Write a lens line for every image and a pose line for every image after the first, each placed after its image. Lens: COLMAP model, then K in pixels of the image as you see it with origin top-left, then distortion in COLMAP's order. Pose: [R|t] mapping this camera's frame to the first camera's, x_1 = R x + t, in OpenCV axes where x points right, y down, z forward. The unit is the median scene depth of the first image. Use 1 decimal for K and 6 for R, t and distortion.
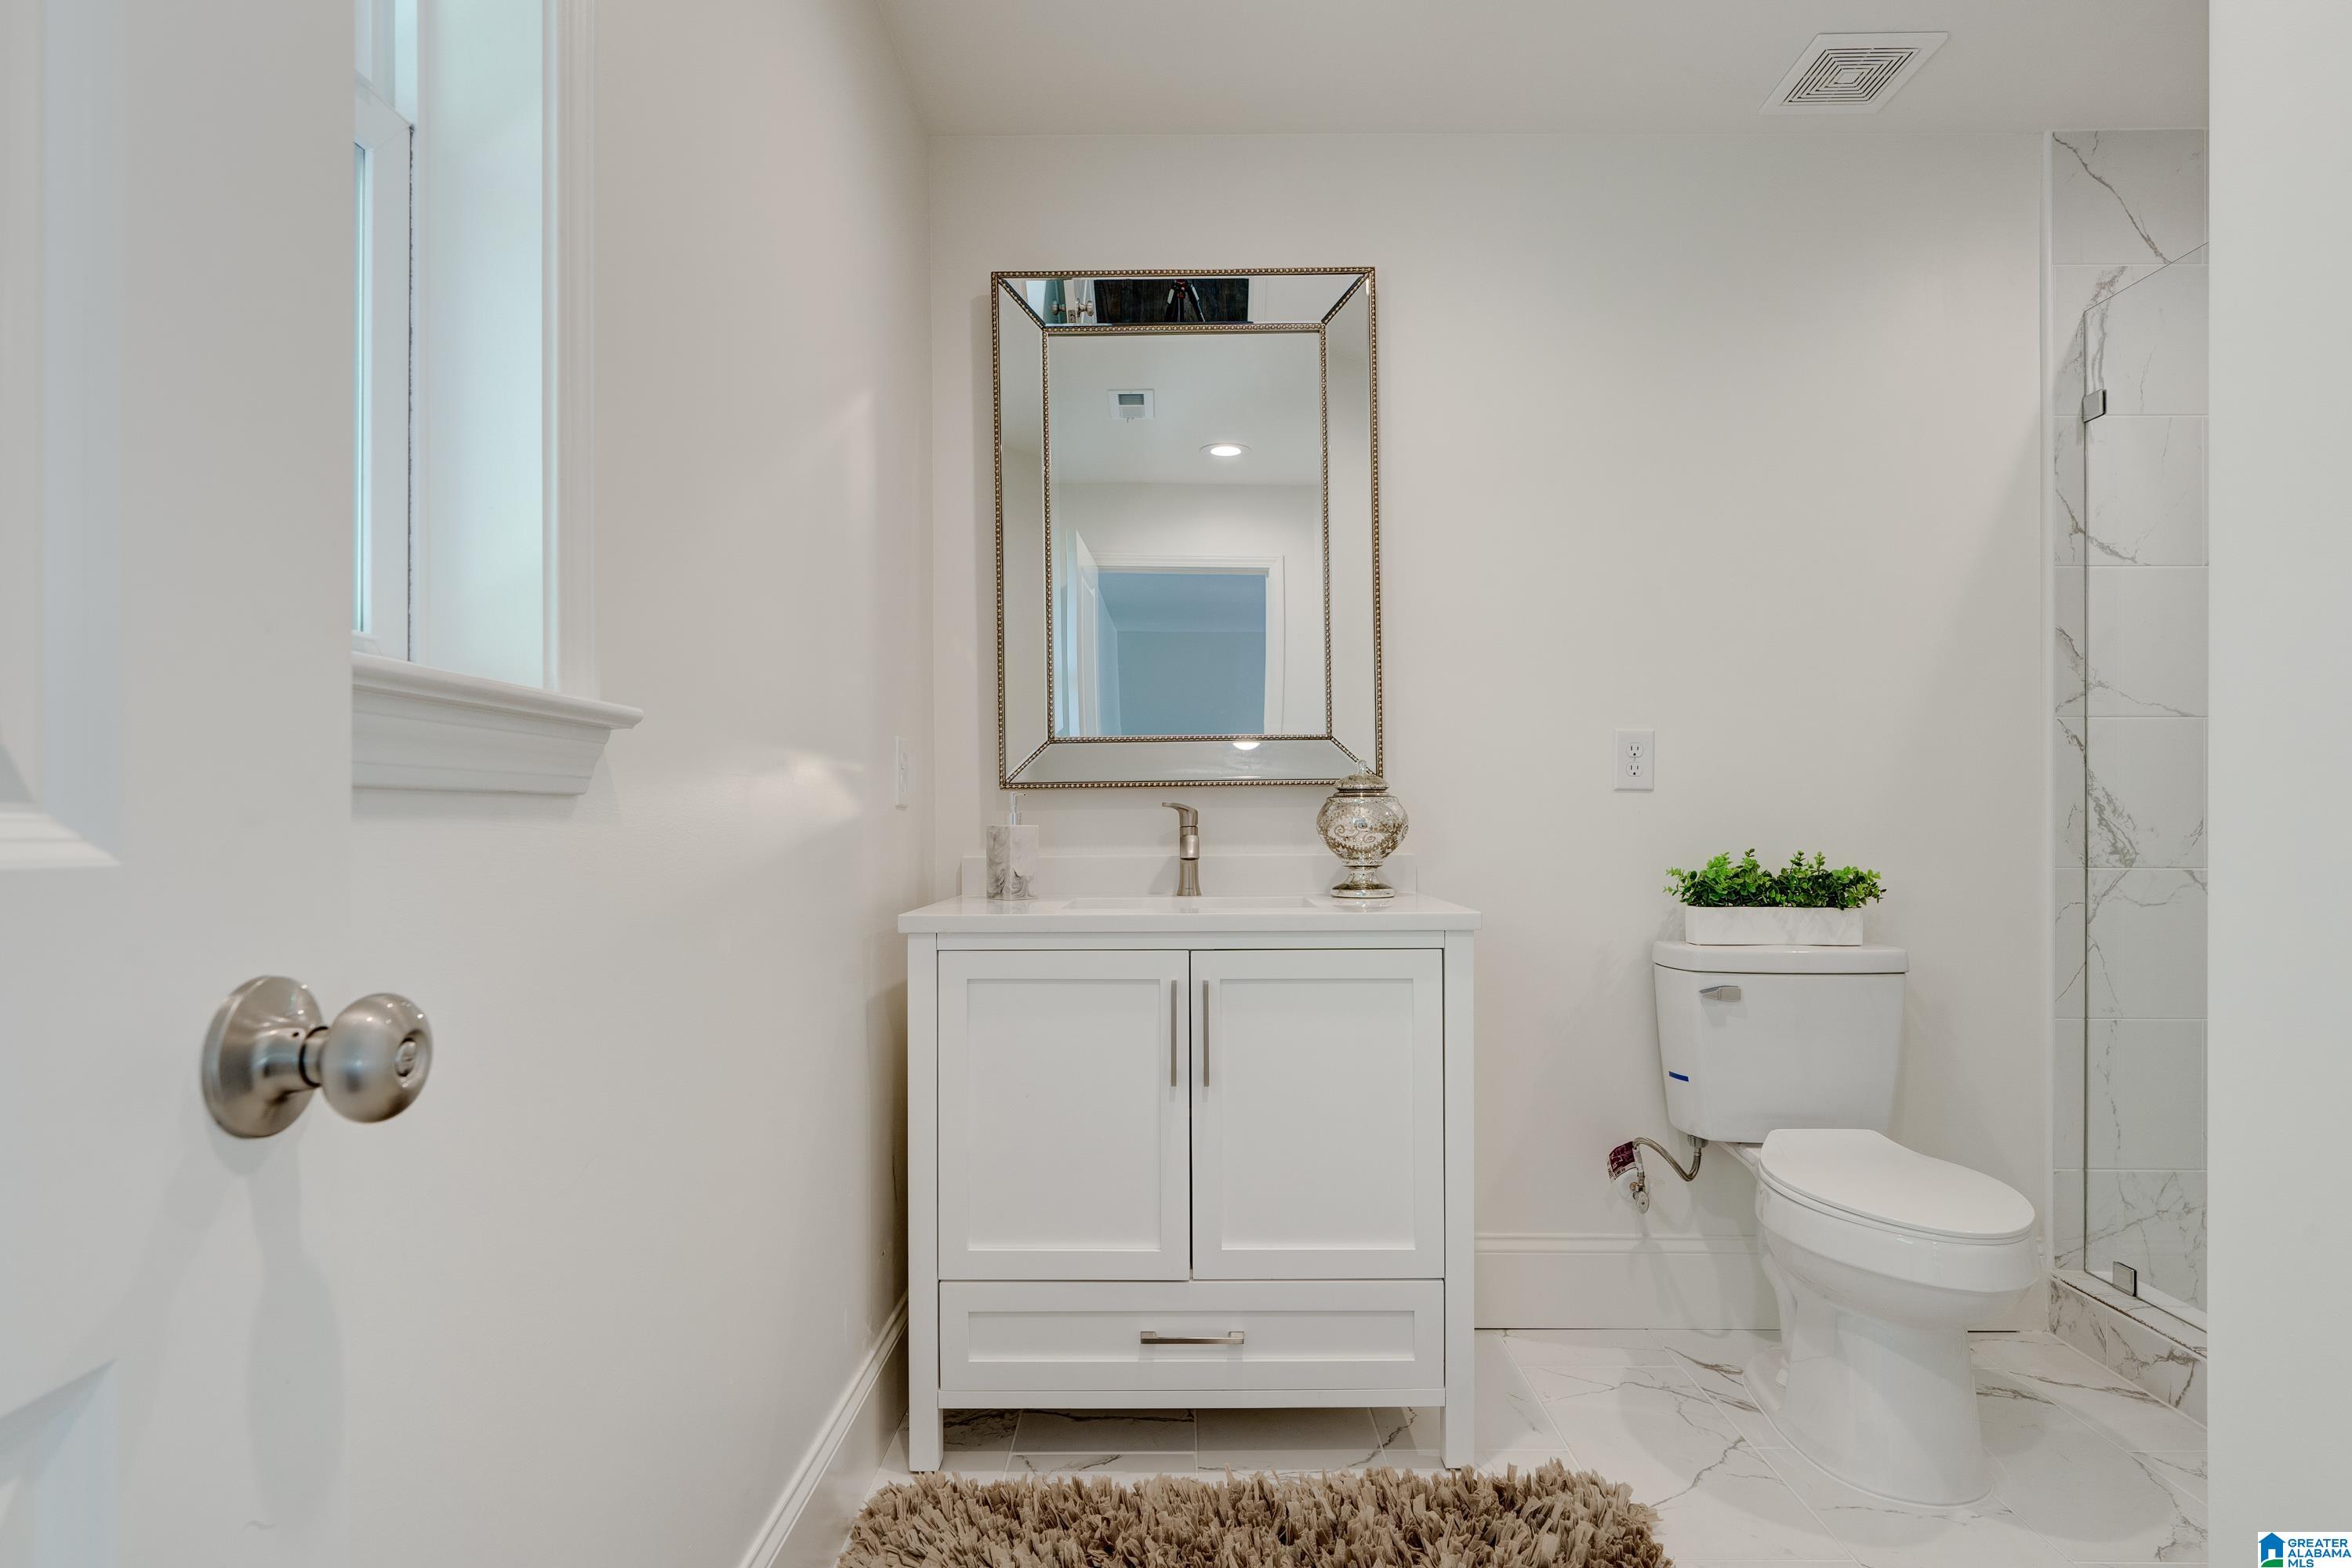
lens RADIAL K [[1214.5, 0, 1174.8], [0, 1214.5, 804.1], [0, 0, 1]] dist [-0.004952, 0.002098]
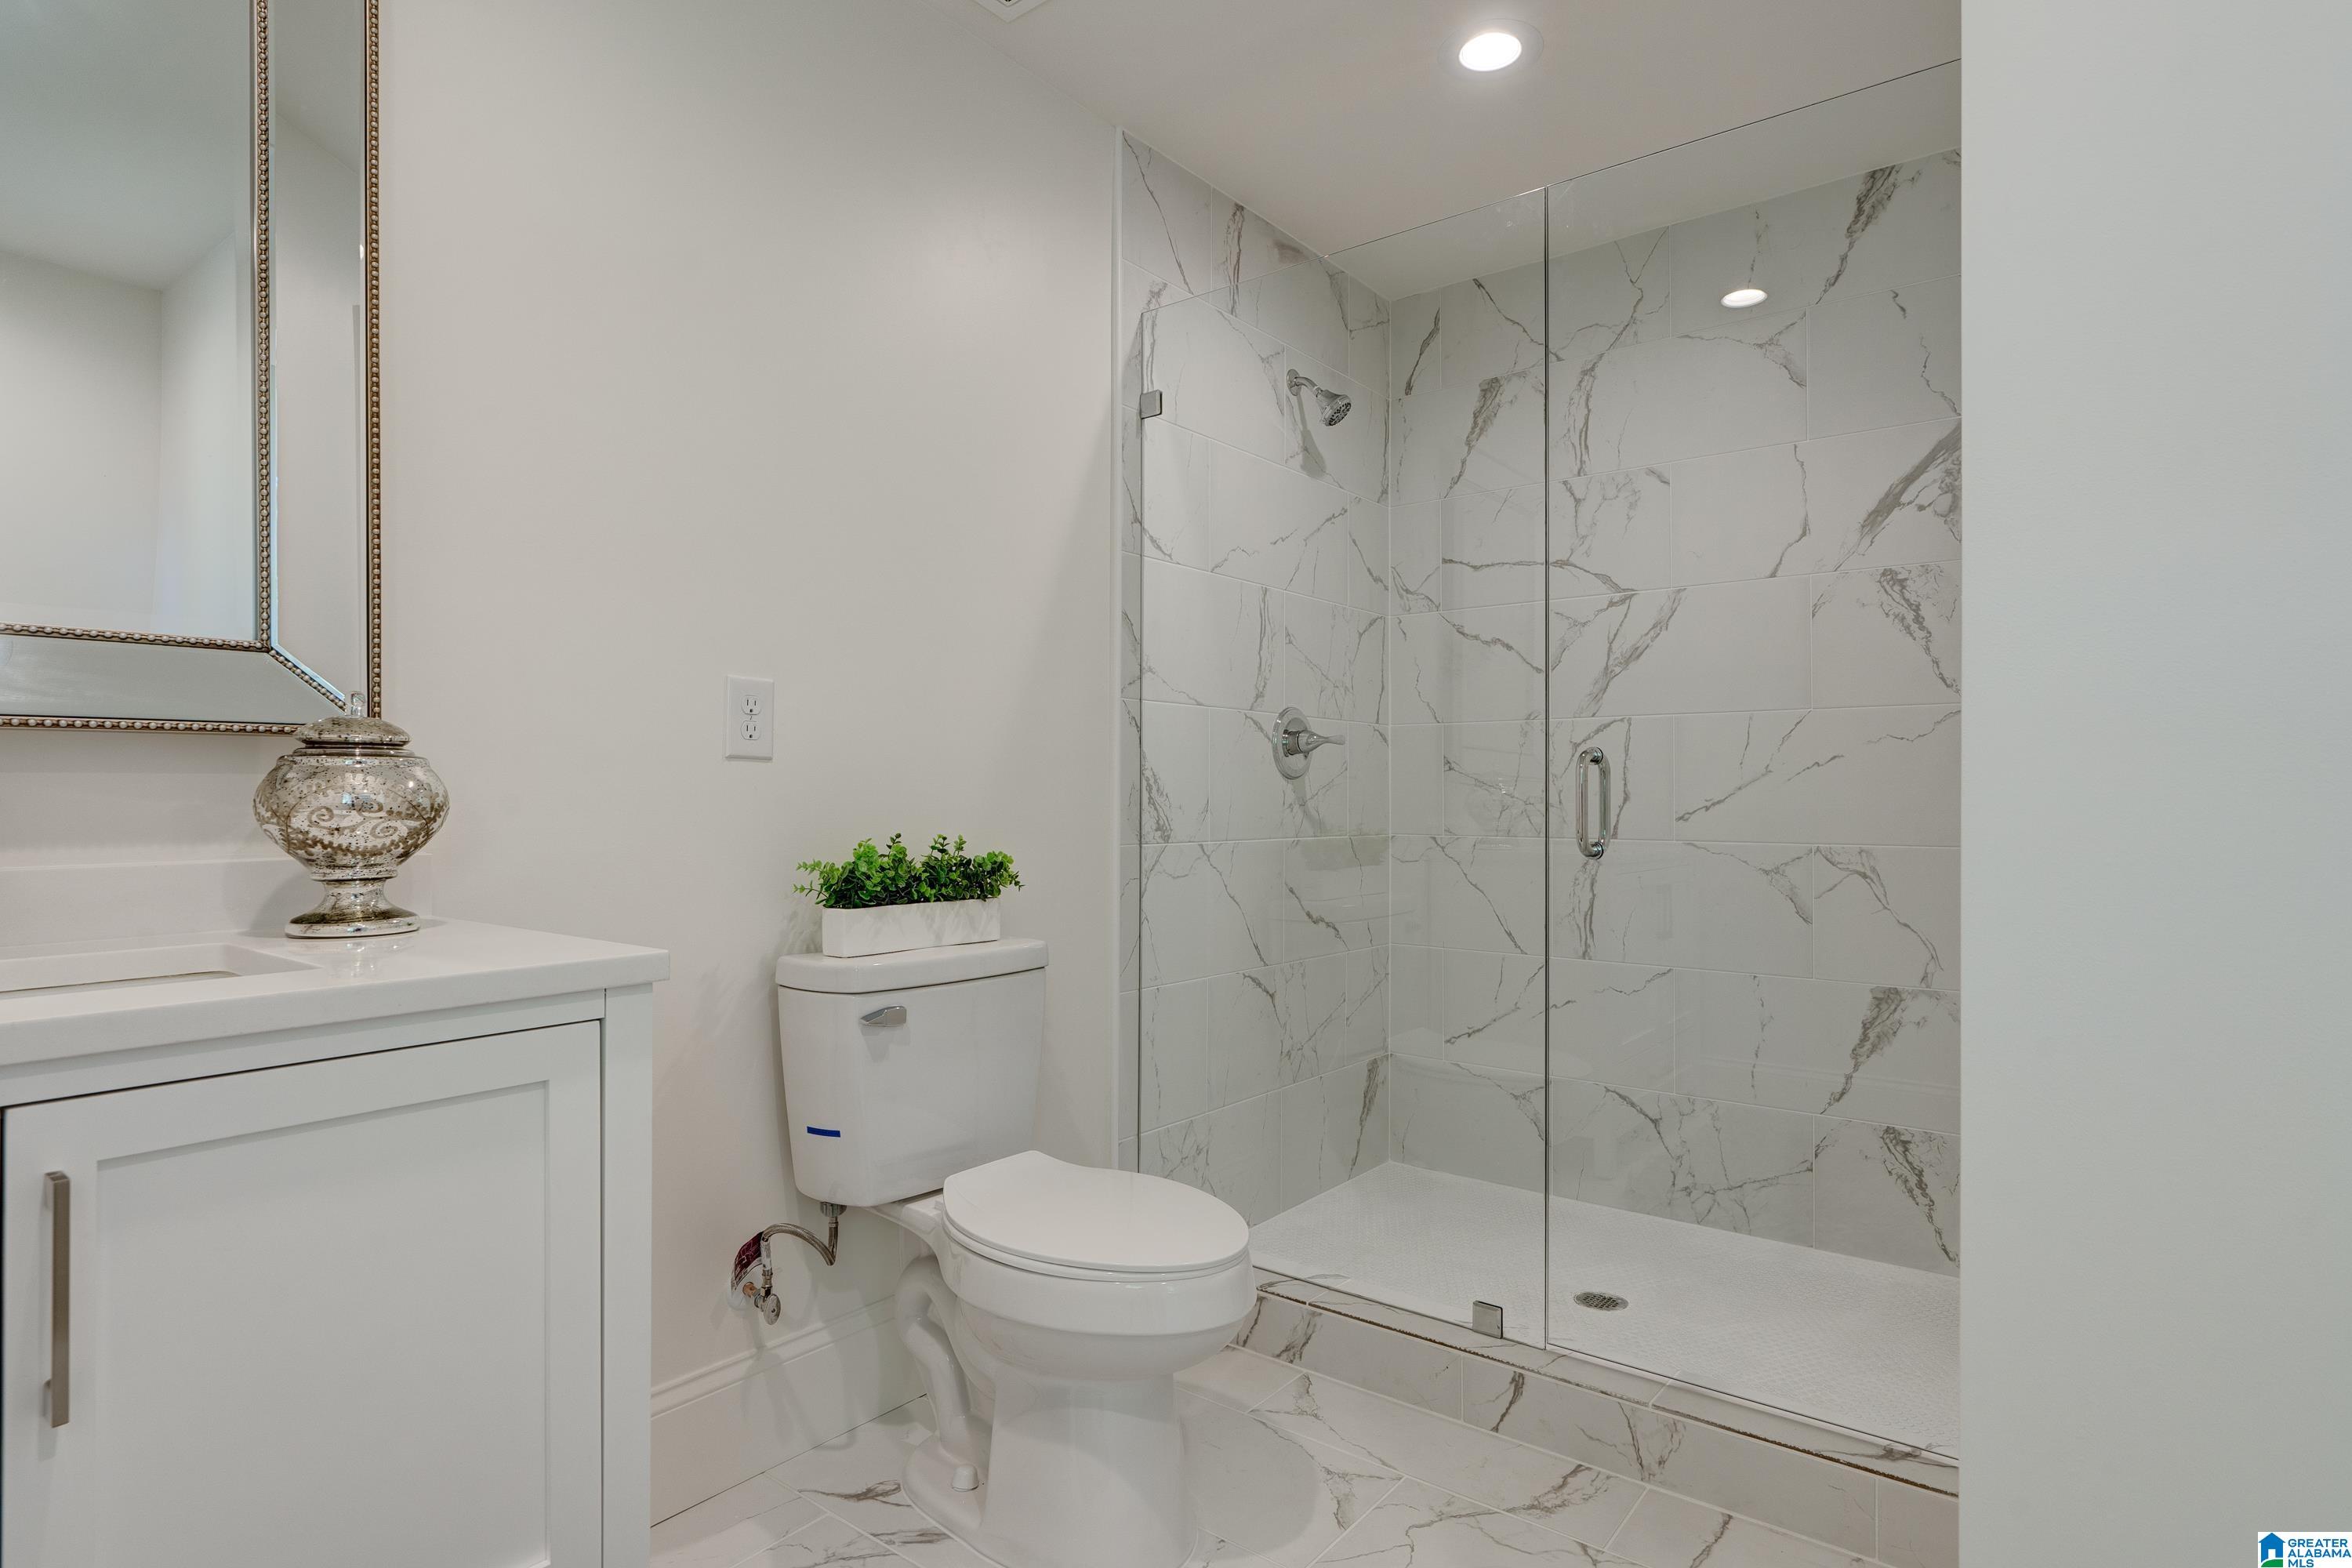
lens RADIAL K [[1214.5, 0, 1179.7], [0, 1214.5, 778.8], [0, 0, 1]] dist [-0.004952, 0.002098]
pose [[0.604896, 0.014007, 0.796182, -0.062246], [-0.013601, 0.999881, -0.007257, 0.003238], [-0.796189, -0.006439, 0.605014, 0.348922]]
